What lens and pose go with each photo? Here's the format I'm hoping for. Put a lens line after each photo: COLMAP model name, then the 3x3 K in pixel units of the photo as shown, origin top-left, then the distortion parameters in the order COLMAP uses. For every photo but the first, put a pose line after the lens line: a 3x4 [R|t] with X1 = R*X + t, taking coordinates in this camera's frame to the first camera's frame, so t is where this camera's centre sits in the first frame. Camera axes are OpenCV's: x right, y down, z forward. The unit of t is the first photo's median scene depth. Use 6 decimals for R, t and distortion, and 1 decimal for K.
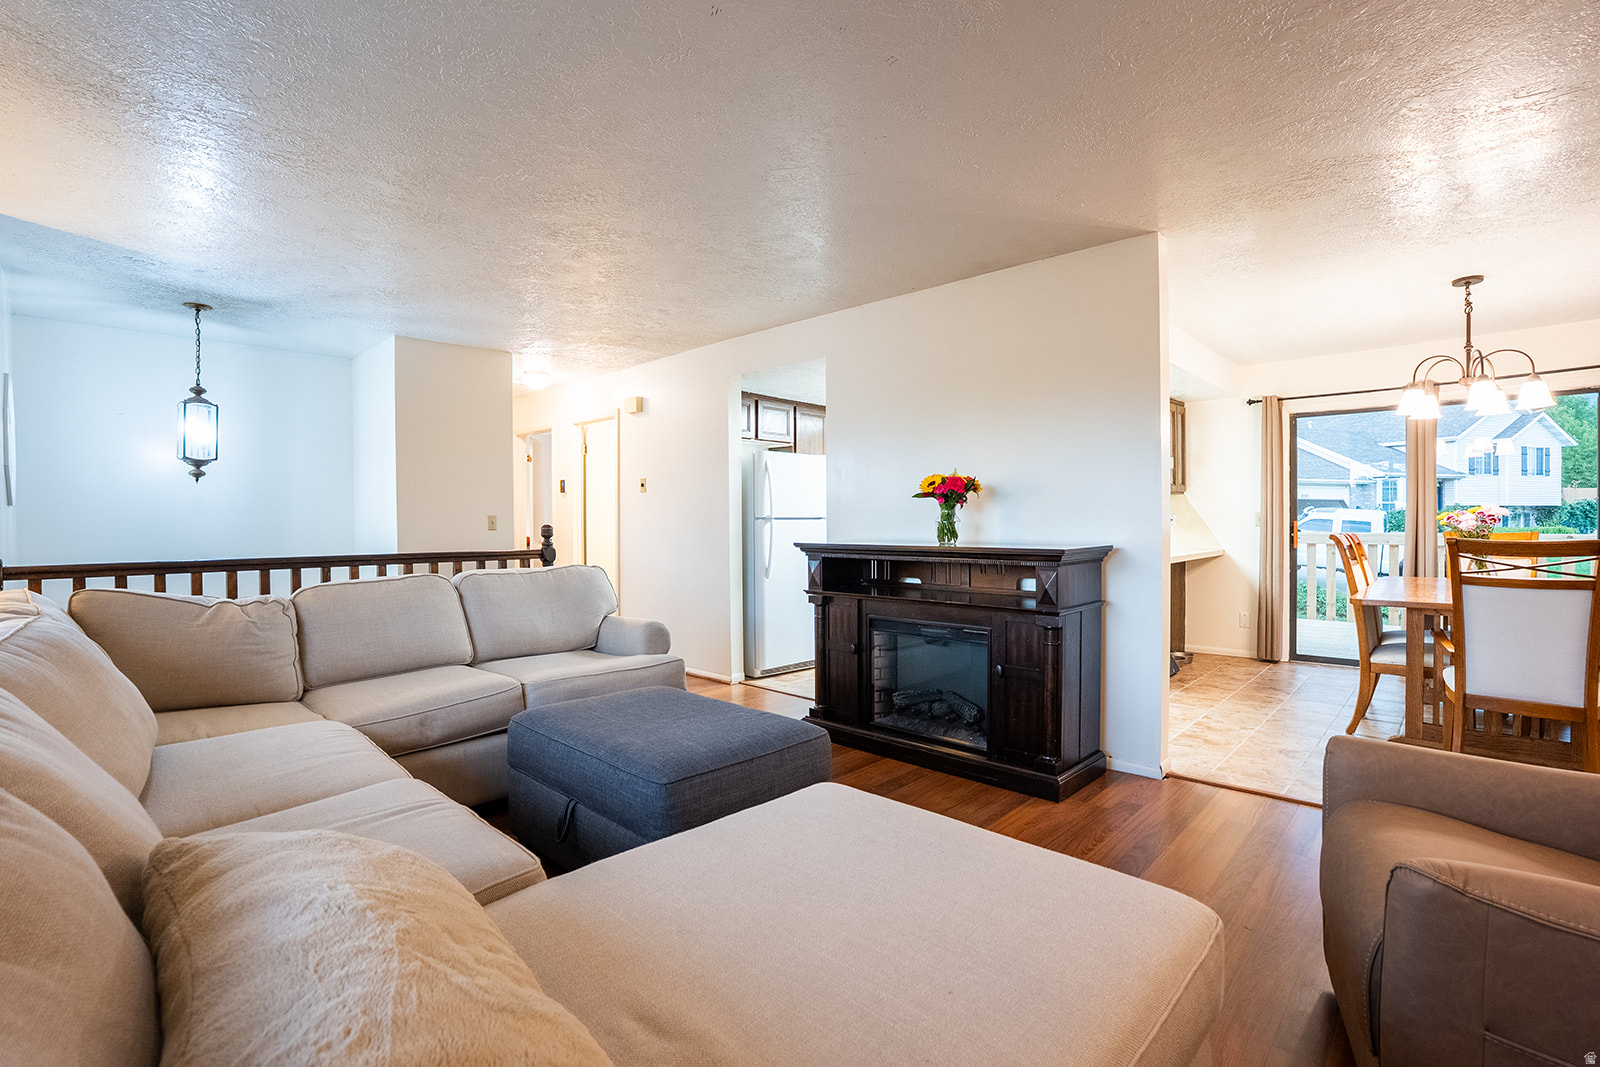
lens RADIAL K [[742.4, 0, 802.8], [0, 742.4, 526.4], [0, 0, 1]] dist [-0.001420, 0.000124]
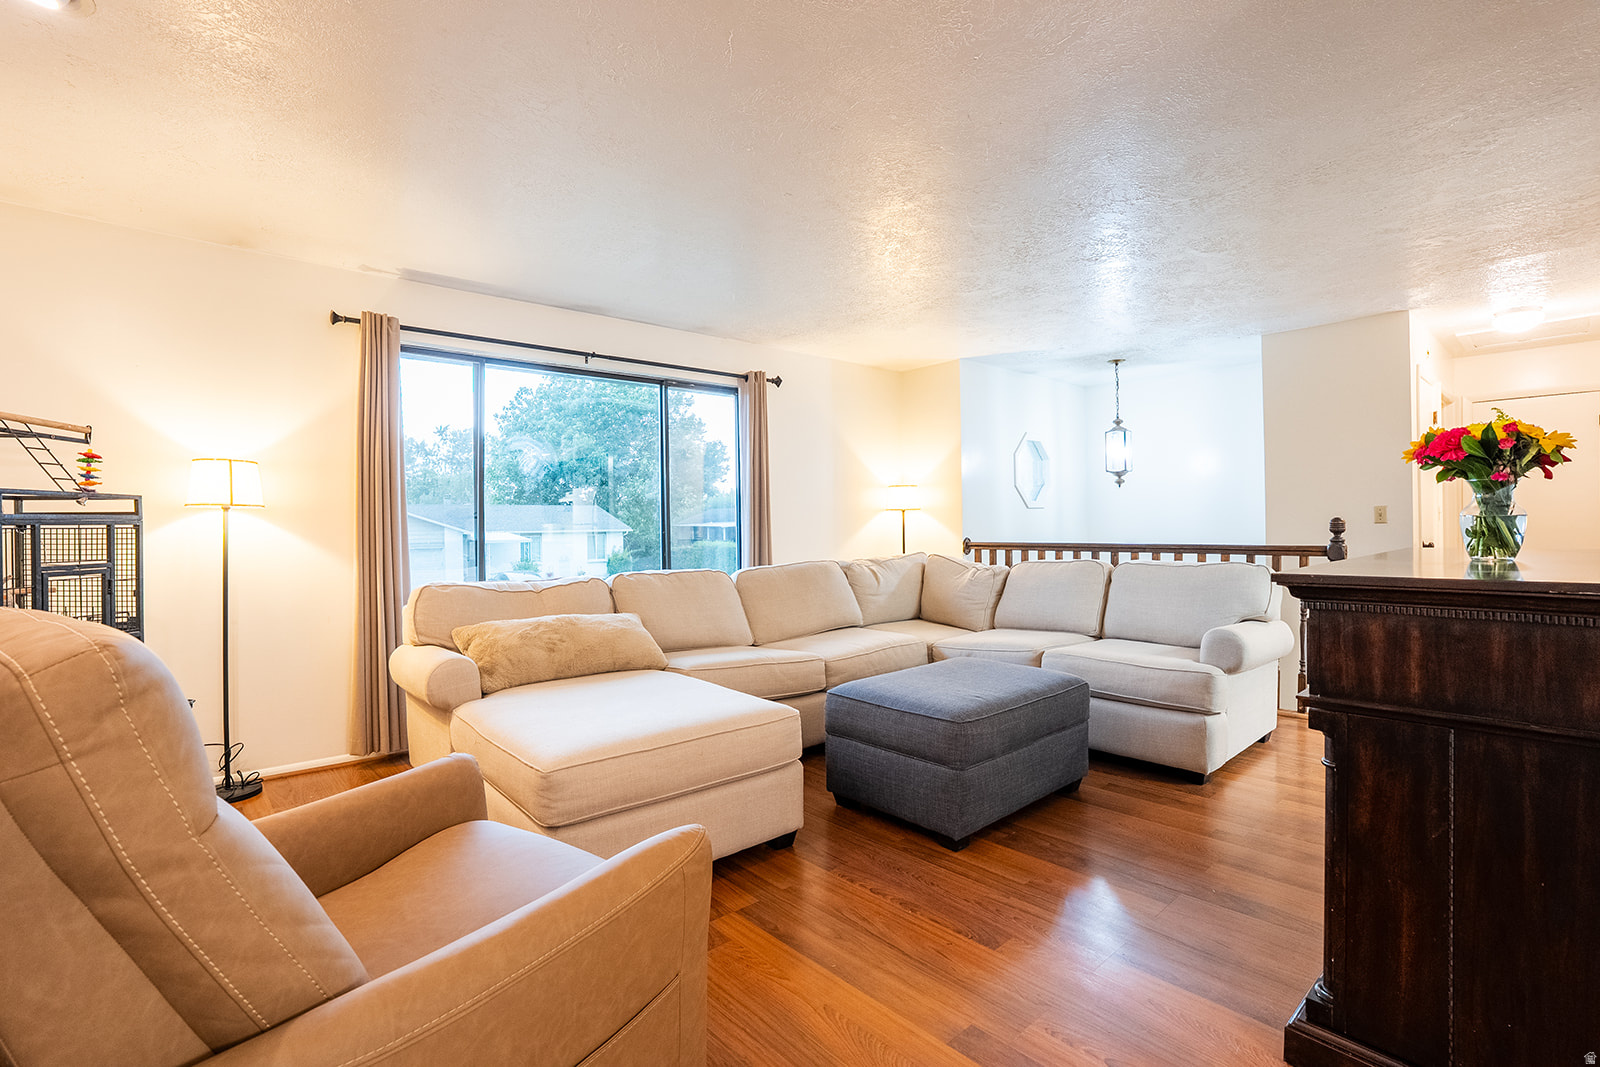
lens RADIAL K [[742.4, 0, 802.8], [0, 742.4, 526.4], [0, 0, 1]] dist [-0.001420, 0.000124]
pose [[-0.101747, 0.014770, -0.994701, 0.681781], [0.009243, 0.999861, 0.013901, -0.012023], [0.994767, -0.007779, -0.101870, 0.589850]]
